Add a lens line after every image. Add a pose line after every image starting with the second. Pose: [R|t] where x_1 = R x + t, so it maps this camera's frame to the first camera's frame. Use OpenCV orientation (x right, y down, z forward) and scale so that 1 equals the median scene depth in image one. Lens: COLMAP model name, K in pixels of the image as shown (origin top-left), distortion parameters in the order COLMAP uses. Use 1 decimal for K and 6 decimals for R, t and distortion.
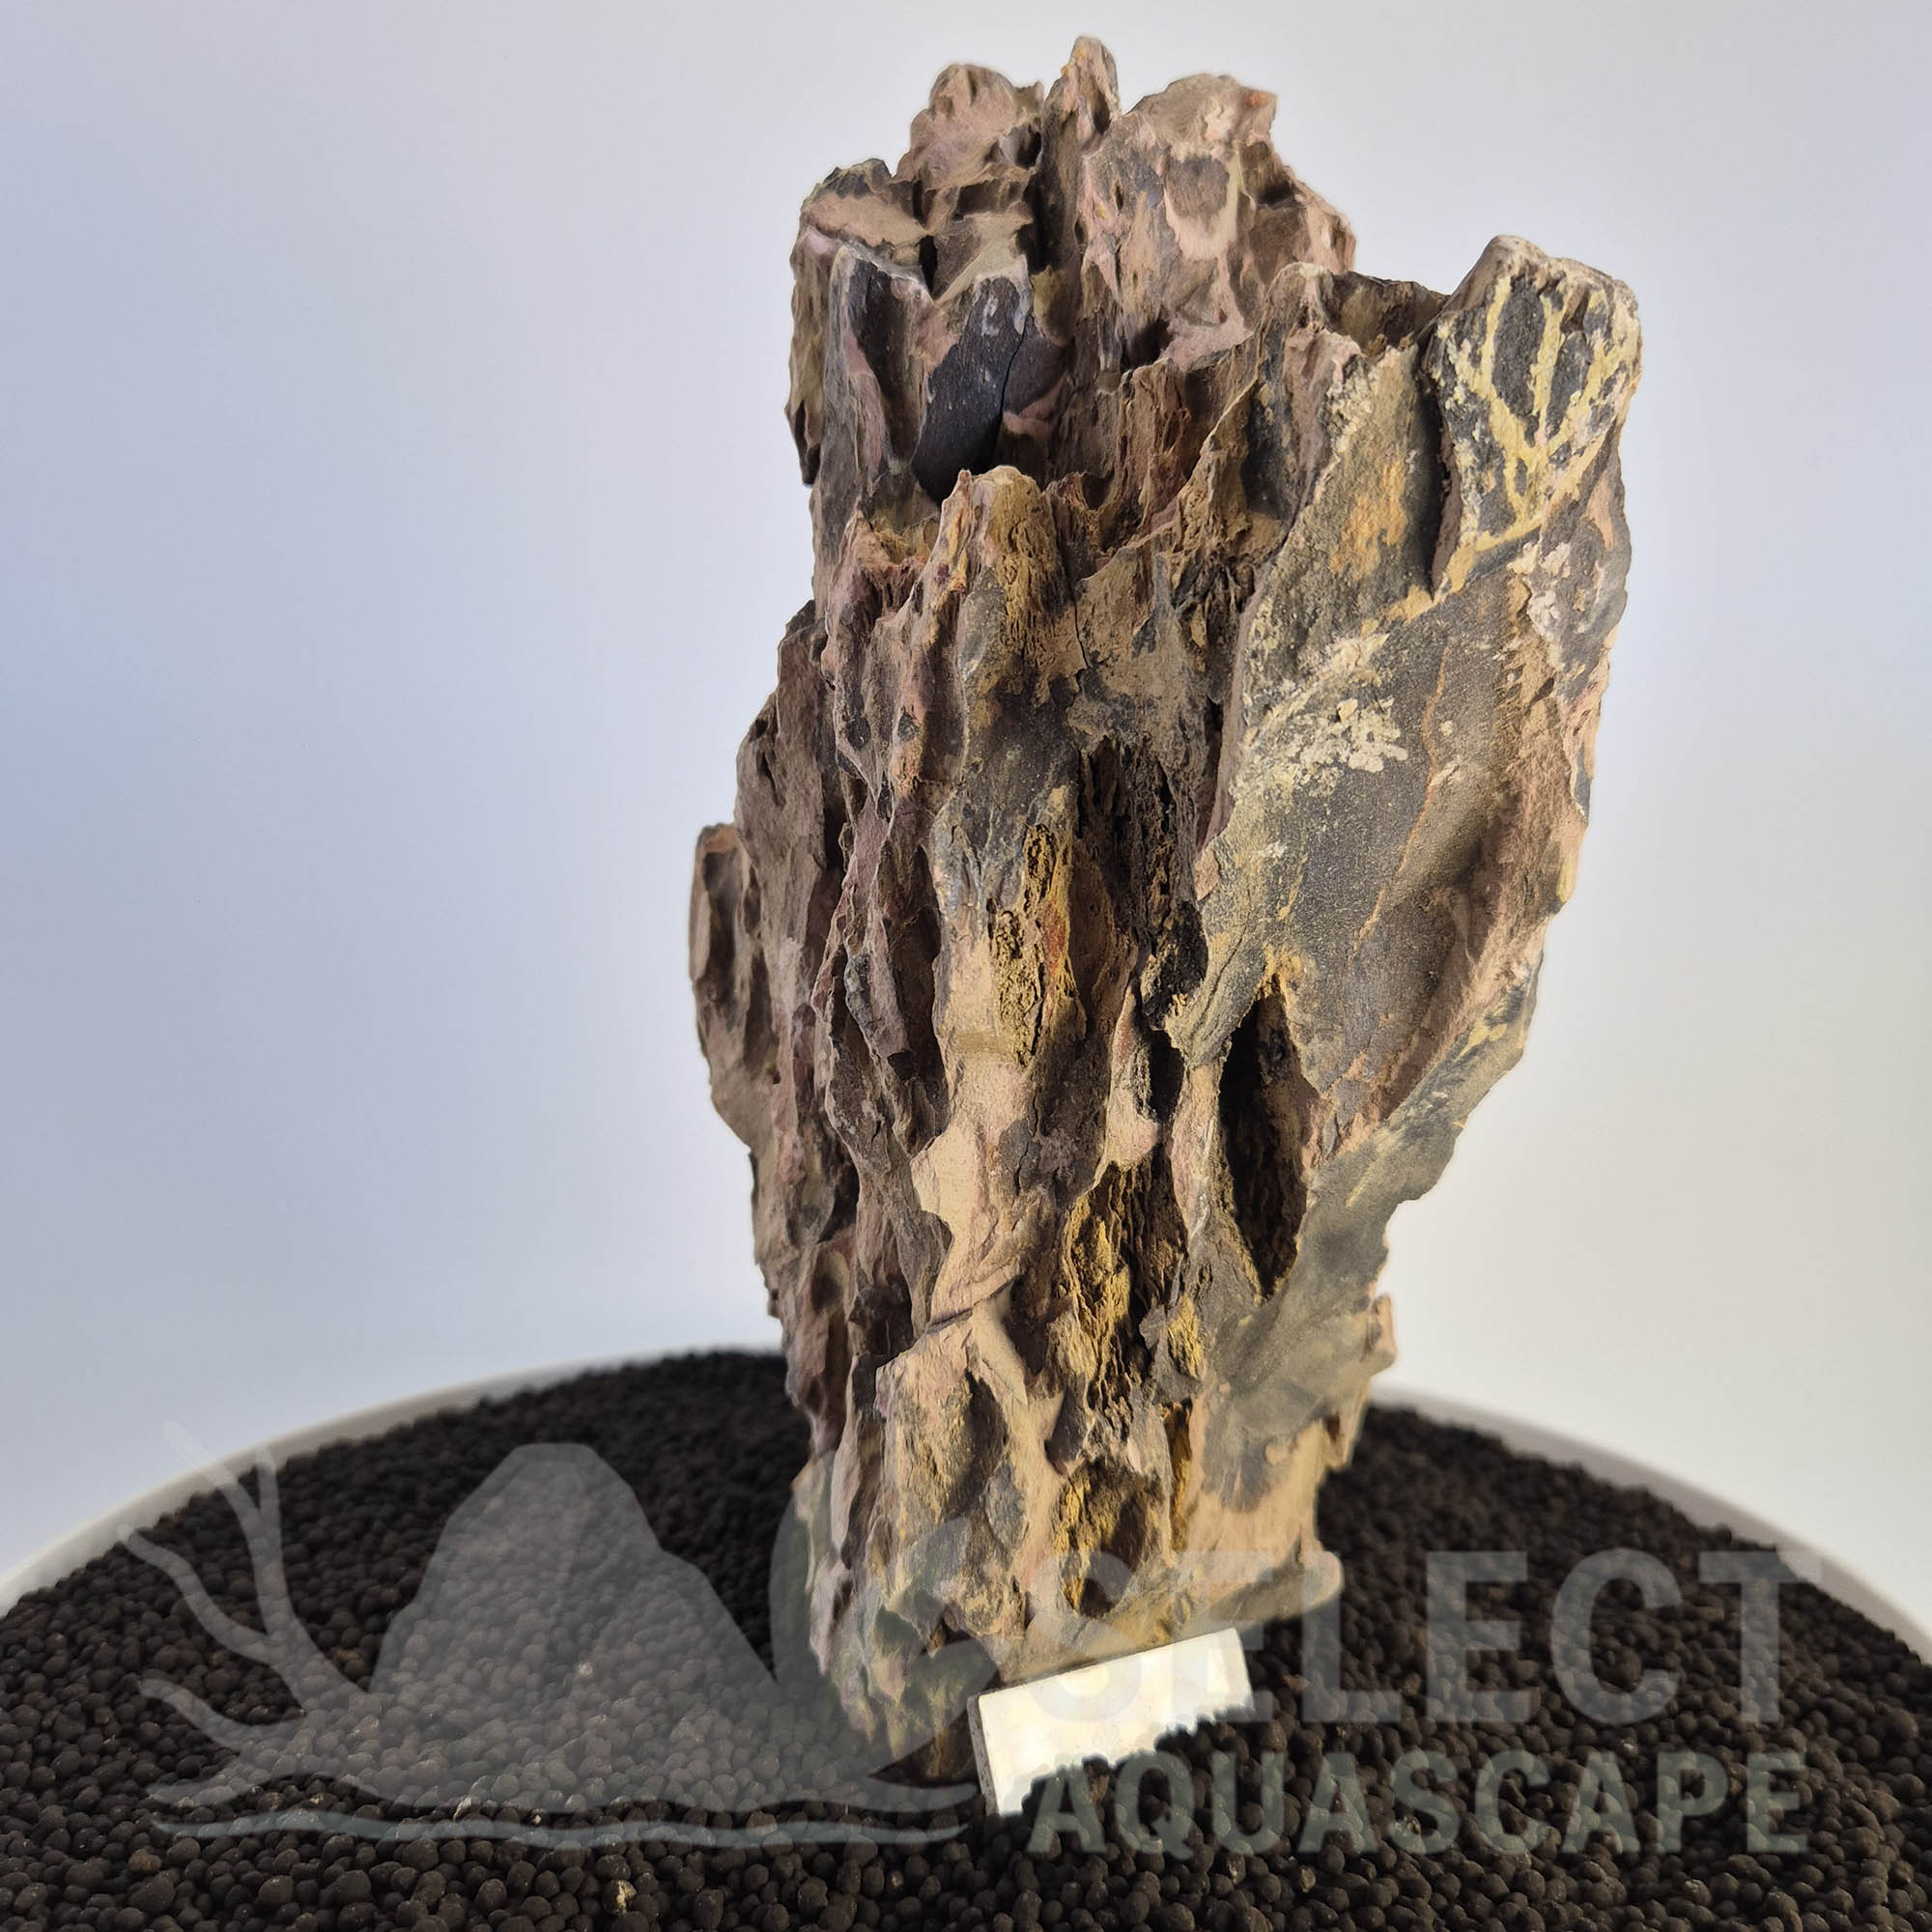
lens RADIAL K [[1788.1, 0, 958.8], [0, 1788.1, 963.0], [0, 0, 1]] dist [0.023033, 0.000000]
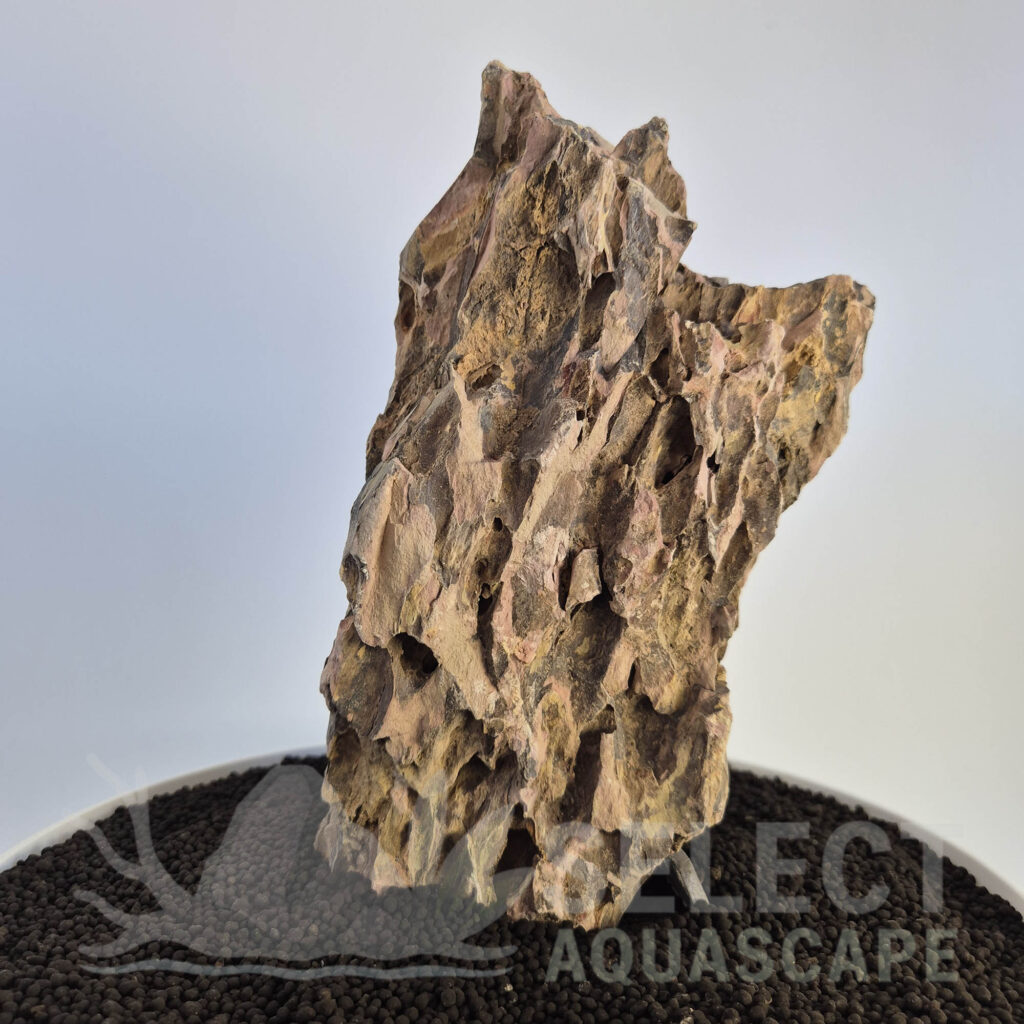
lens RADIAL K [[947.7, 0, 502.8], [0, 947.7, 508.4], [0, 0, 1]] dist [0.023033, 0.000000]
pose [[0.315070, -0.050995, 0.947697, -1.323180], [0.057971, 0.997725, 0.034414, -0.087762], [-0.947296, 0.044096, 0.317309, 0.947565]]
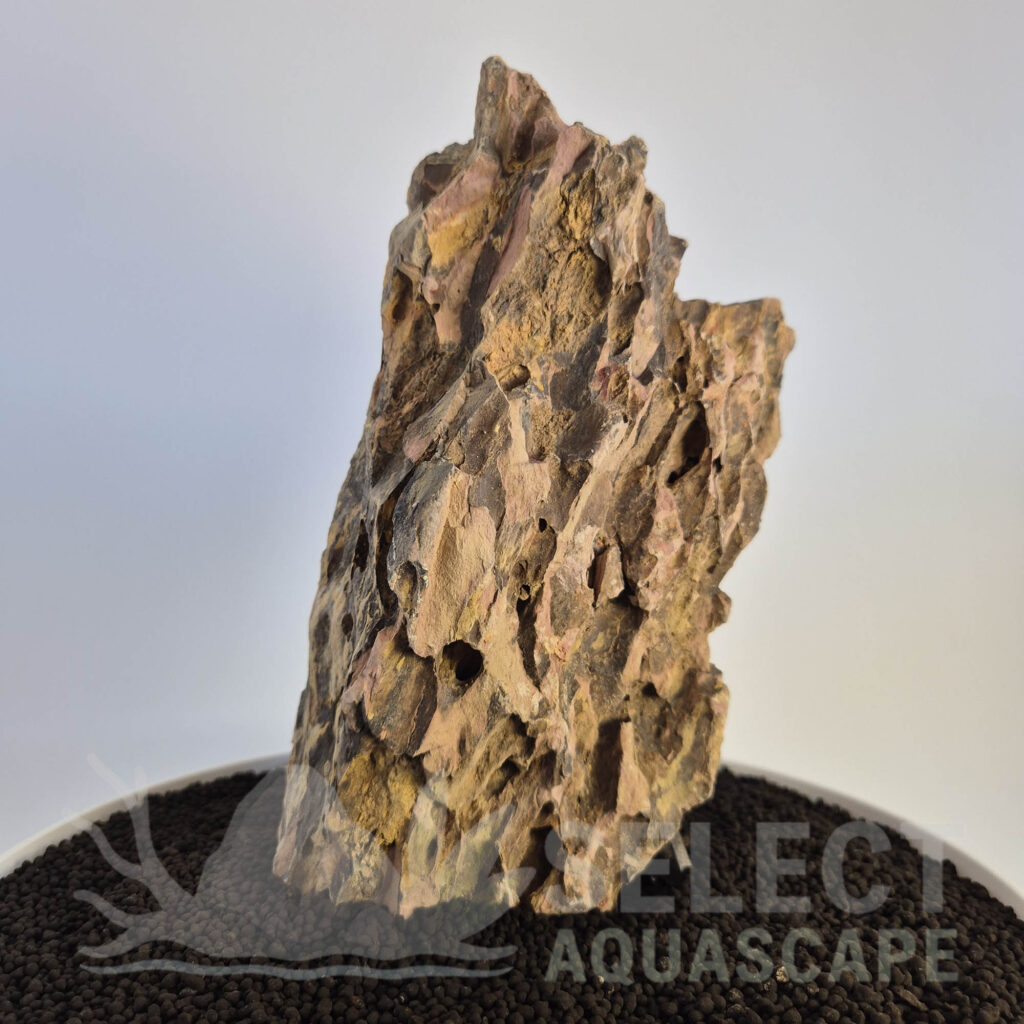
lens RADIAL K [[947.7, 0, 504.7], [0, 947.7, 506.4], [0, 0, 1]] dist [0.023033, 0.000000]
pose [[-0.092775, -0.056529, 0.994081, -1.379331], [0.054870, 0.996580, 0.061792, -0.128804], [-0.994174, 0.060278, -0.089356, 1.510135]]
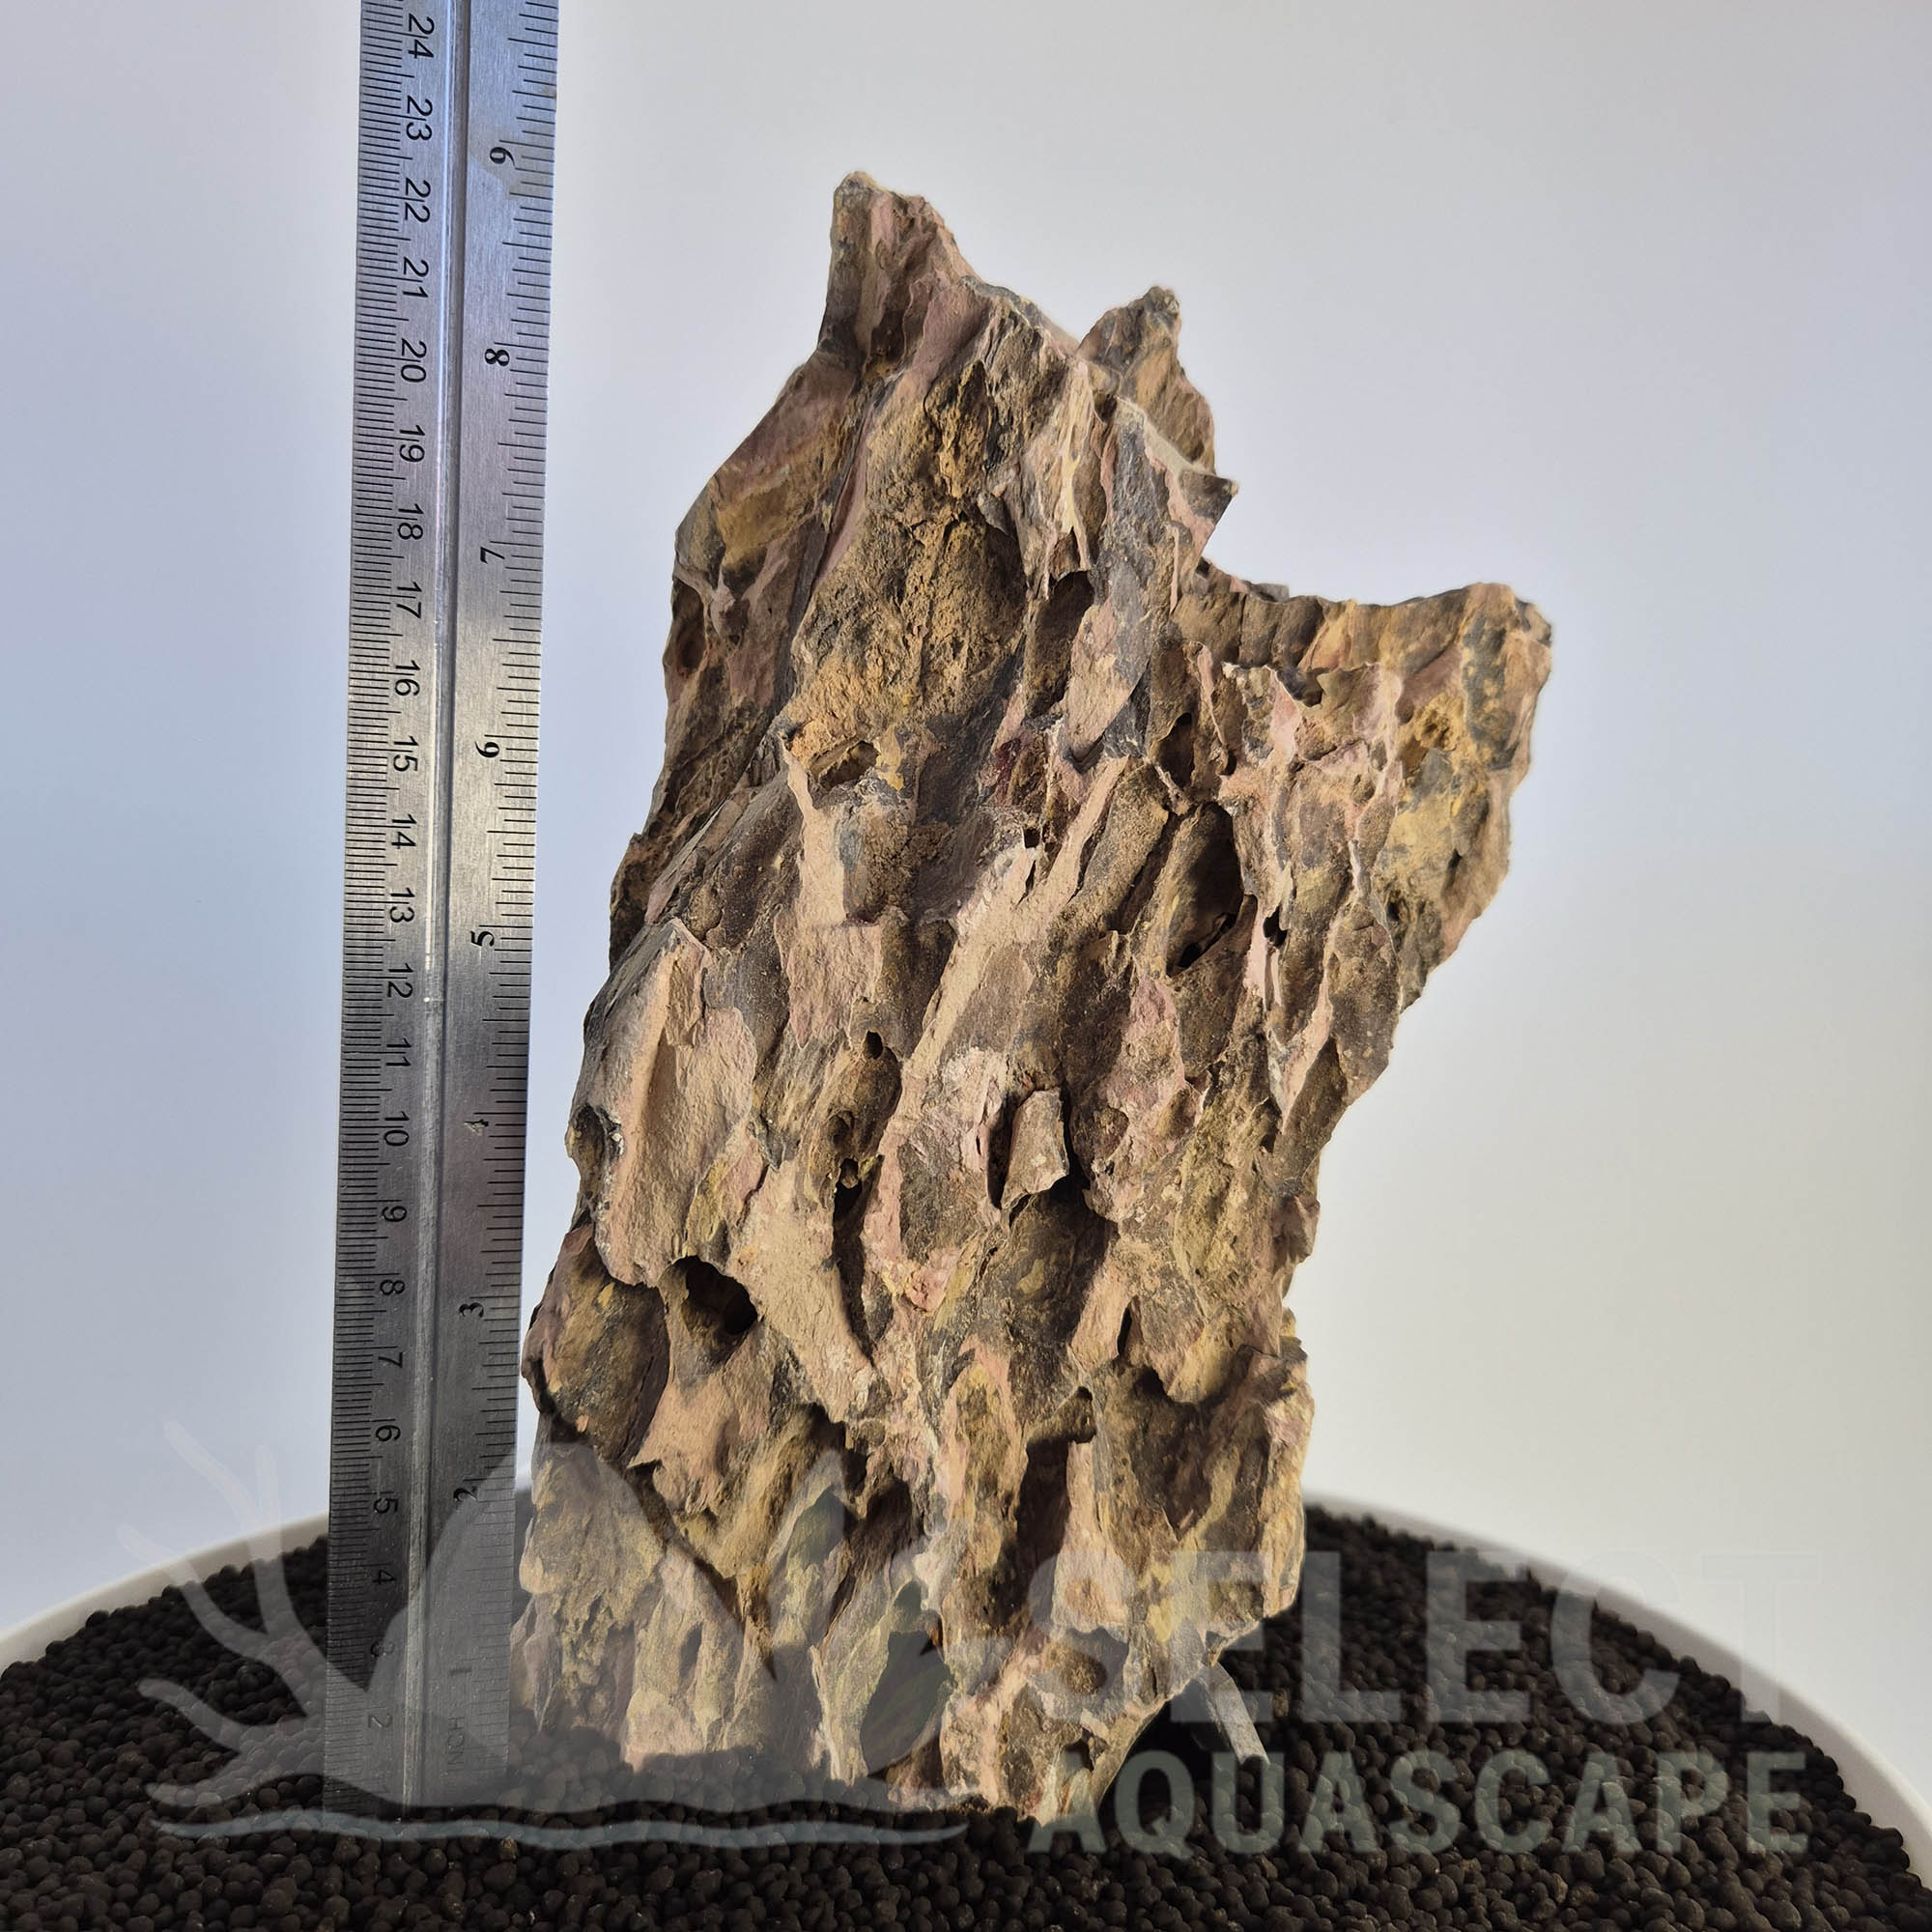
lens RADIAL K [[1788.1, 0, 948.5], [0, 1788.1, 956.9], [0, 0, 1]] dist [0.023033, 0.000000]
pose [[0.234553, -0.021920, 0.971856, -1.327703], [0.059008, 0.998223, 0.008273, -0.092243], [-0.970311, 0.055407, 0.235429, 1.006956]]
